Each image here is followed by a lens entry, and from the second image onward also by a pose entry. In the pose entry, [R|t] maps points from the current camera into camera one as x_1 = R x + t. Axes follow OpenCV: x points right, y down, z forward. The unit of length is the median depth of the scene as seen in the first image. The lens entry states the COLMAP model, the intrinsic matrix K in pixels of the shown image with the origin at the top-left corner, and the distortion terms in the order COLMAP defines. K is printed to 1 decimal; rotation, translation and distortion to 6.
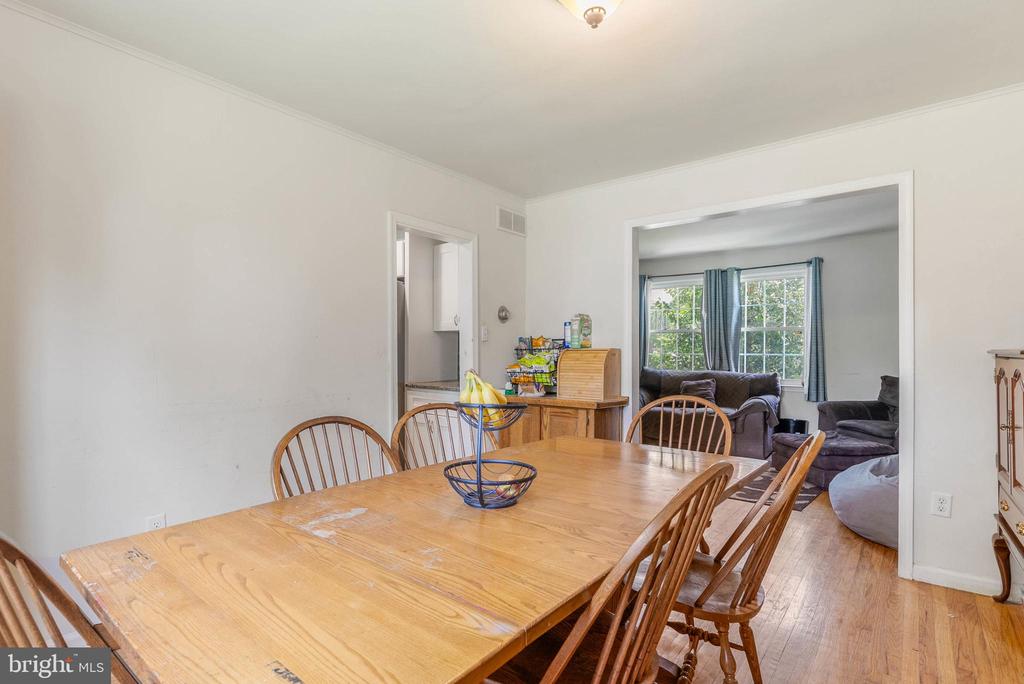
lens RADIAL K [[470.9, 0, 506.9], [0, 470.9, 348.1], [0, 0, 1]] dist [0.001311, 0.000144]
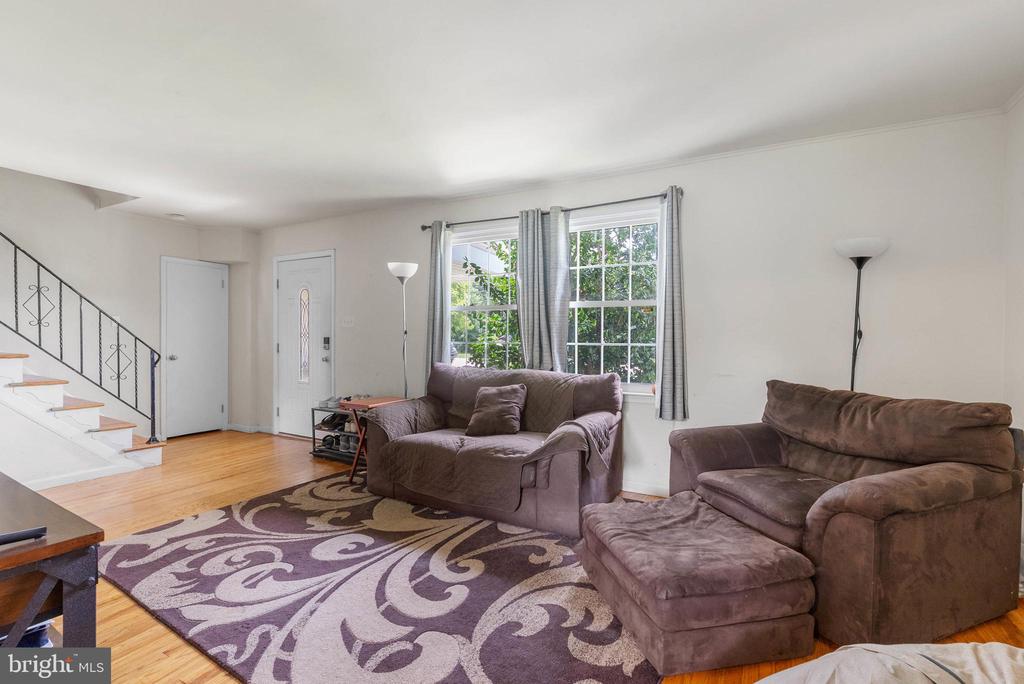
lens RADIAL K [[470.9, 0, 514.0], [0, 470.9, 337.7], [0, 0, 1]] dist [0.001311, 0.000144]
pose [[0.975488, 0.004826, 0.220000, 0.308237], [-0.004475, 0.999988, -0.002093, 0.007040], [-0.220008, 0.001057, 0.975498, 0.429760]]
